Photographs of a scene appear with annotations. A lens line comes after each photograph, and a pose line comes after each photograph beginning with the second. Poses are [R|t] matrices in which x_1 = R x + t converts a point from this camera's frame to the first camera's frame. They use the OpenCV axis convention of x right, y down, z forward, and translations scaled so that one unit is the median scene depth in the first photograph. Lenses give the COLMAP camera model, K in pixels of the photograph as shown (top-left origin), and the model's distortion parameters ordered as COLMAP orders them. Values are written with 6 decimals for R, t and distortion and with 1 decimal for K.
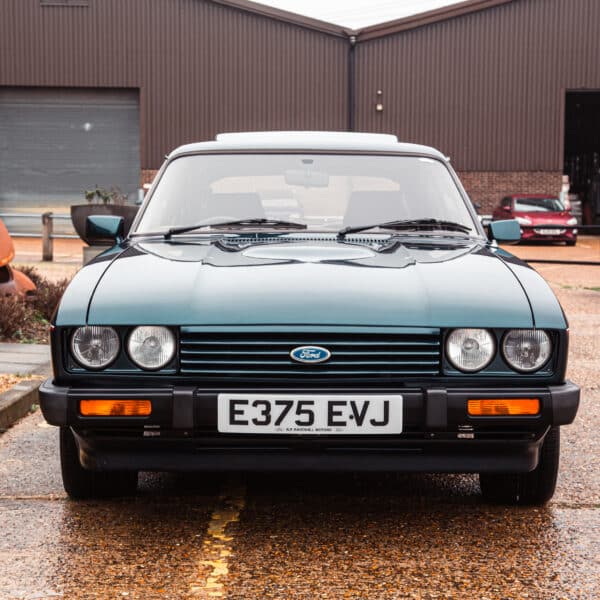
lens RADIAL K [[2081.2, 0, 300.0], [0, 2081.2, 301.0], [0, 0, 1]] dist [-0.586513, 0.000000]
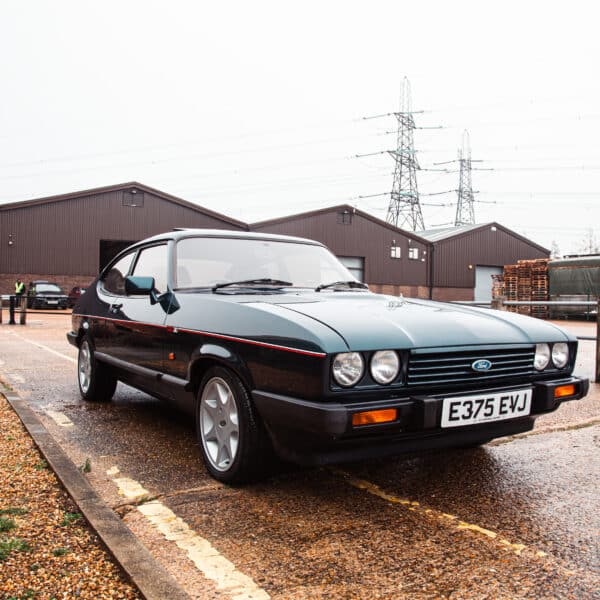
lens RADIAL K [[777.3, 0, 301.6], [0, 777.3, 298.3], [0, 0, 1]] dist [-0.254380, 0.000000]
pose [[0.836933, -0.003336, 0.547294, -0.384056], [0.028593, 0.998882, -0.037637, -0.003746], [-0.546557, 0.047148, 0.836093, 0.634915]]
